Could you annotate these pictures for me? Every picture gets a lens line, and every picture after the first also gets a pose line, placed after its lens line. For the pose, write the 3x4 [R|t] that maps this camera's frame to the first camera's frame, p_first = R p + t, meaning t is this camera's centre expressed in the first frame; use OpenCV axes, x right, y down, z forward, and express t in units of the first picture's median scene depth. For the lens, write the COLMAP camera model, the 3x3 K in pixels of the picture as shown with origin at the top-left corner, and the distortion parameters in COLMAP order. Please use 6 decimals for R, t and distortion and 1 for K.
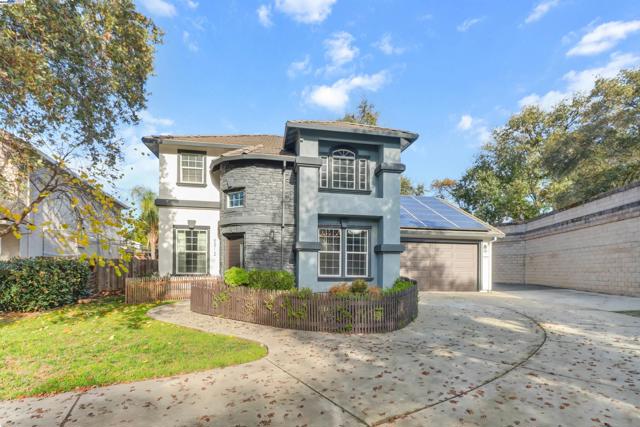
lens RADIAL K [[306.9, 0, 335.3], [0, 306.9, 259.8], [0, 0, 1]] dist [0.006176, -0.002727]
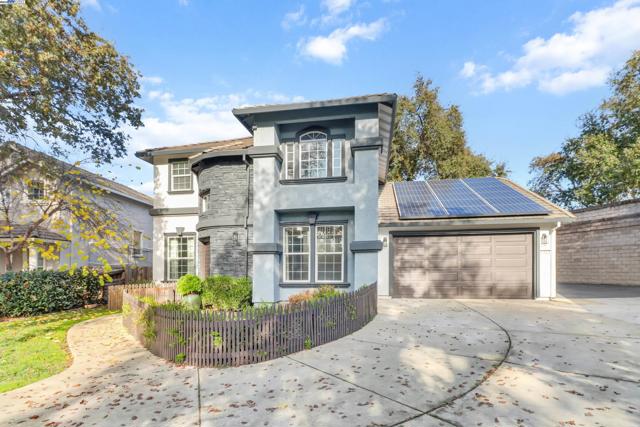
lens RADIAL K [[306.9, 0, 326.3], [0, 306.9, 260.4], [0, 0, 1]] dist [0.006176, -0.002727]
pose [[0.942843, -0.031140, -0.331780, 0.327249], [0.031414, 0.999496, -0.004540, -0.000101], [0.331754, -0.006142, 0.943346, 0.211707]]
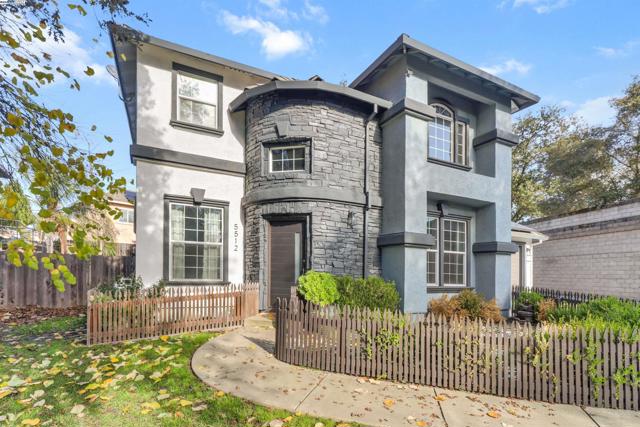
lens RADIAL K [[306.9, 0, 335.0], [0, 306.9, 265.4], [0, 0, 1]] dist [0.006176, -0.002727]
pose [[0.964041, 0.016365, 0.265251, -0.379919], [-0.019766, 0.999753, 0.010156, 0.005350], [-0.265019, -0.015033, 0.964126, 0.376184]]
